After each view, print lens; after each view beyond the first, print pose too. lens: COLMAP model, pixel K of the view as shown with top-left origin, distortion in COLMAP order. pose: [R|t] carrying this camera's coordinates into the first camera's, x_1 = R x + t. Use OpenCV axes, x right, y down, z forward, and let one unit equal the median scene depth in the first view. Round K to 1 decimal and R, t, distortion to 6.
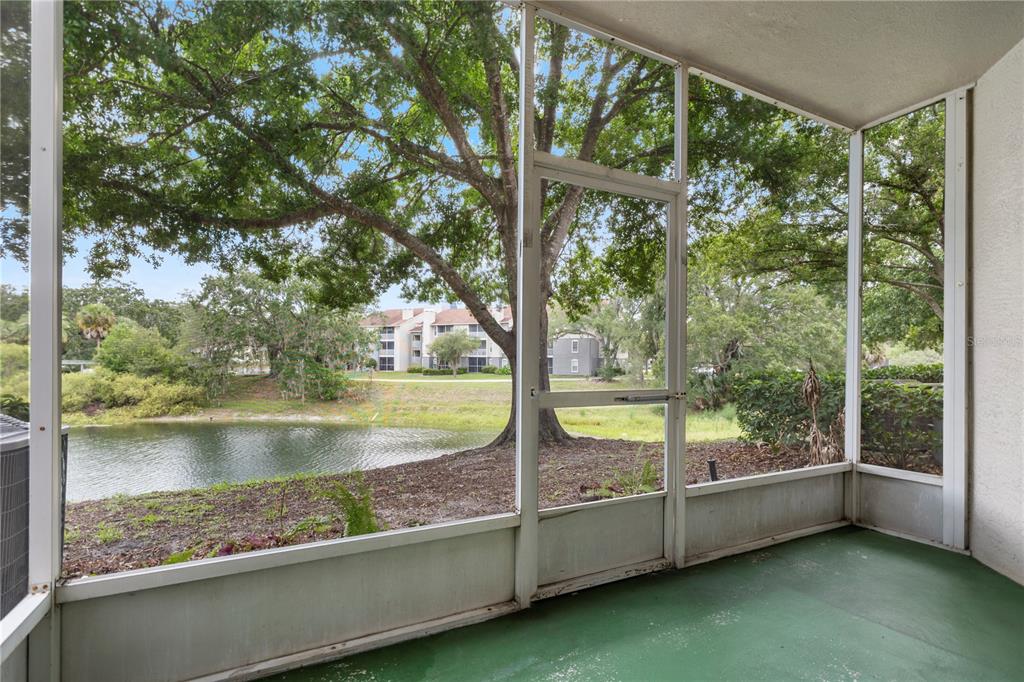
lens RADIAL K [[492.8, 0, 512.3], [0, 492.8, 361.0], [0, 0, 1]] dist [0.000177, 0.028300]
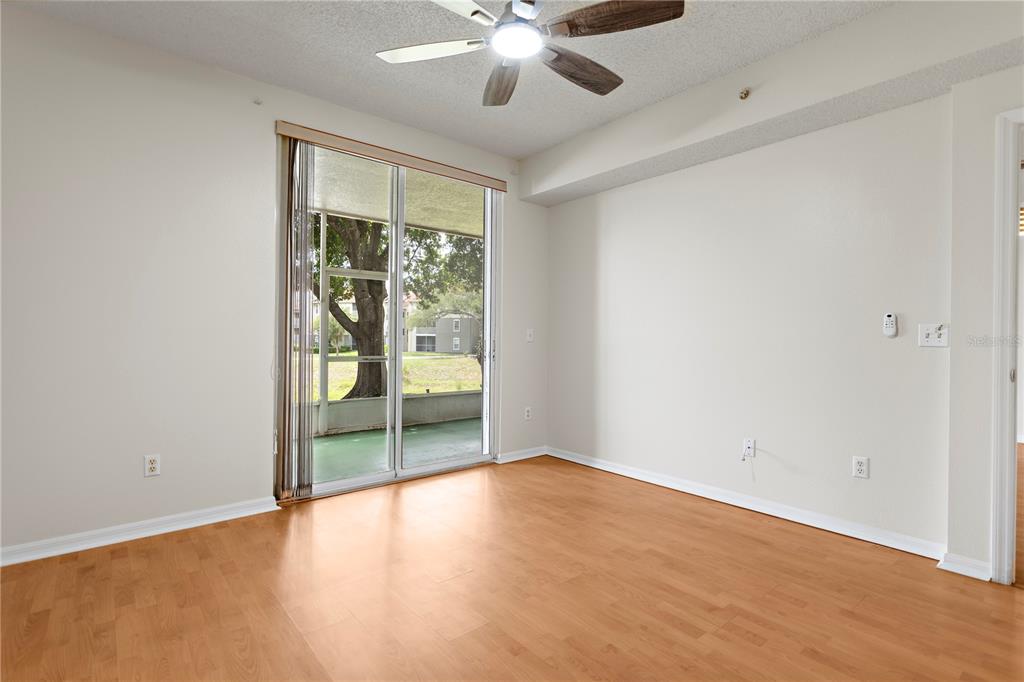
lens RADIAL K [[492.3, 0, 513.7], [0, 492.3, 338.0], [0, 0, 1]] dist [-0.049670, 0.028657]
pose [[0.975831, 0.000324, 0.218526, 0.070858], [0.000070, 0.999998, -0.001795, -0.003597], [-0.218527, 0.001766, 0.975829, -0.275684]]
